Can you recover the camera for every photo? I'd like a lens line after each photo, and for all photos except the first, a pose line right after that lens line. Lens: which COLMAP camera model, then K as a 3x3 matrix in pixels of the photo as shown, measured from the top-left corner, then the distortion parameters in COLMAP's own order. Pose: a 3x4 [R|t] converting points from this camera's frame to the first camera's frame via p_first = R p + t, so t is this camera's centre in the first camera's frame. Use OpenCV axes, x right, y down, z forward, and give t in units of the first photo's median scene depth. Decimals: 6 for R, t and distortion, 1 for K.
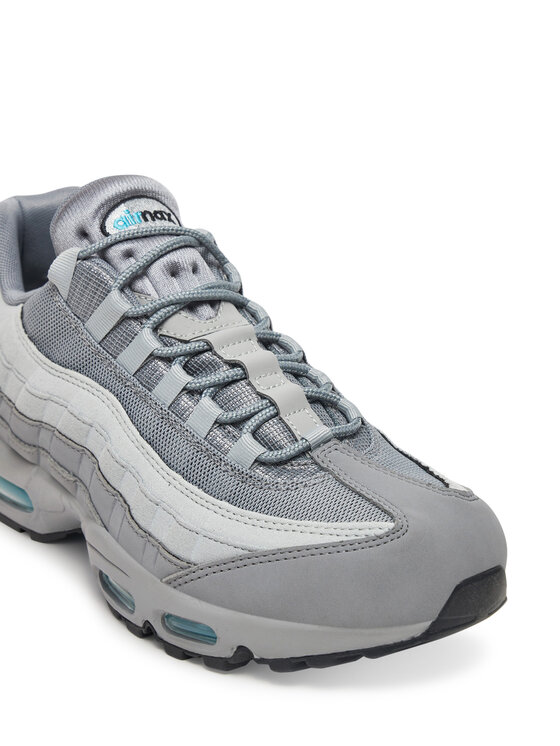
lens RADIAL K [[1621.3, 0, 280.0], [0, 1621.3, 373.0], [0, 0, 1]] dist [-0.263672, 0.144182]
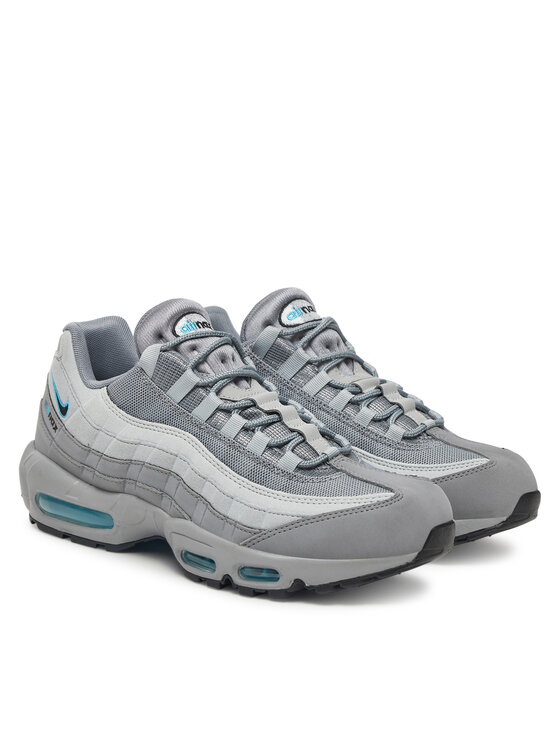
lens RADIAL K [[1770.7, 0, 280.0], [0, 1770.7, 373.0], [0, 0, 1]] dist [0.009295, -0.056582]
pose [[0.974764, 0.000291, 0.223237, -0.407443], [0.034359, 0.987888, -0.151314, 0.218859], [-0.220577, 0.155166, 0.962948, -0.680705]]
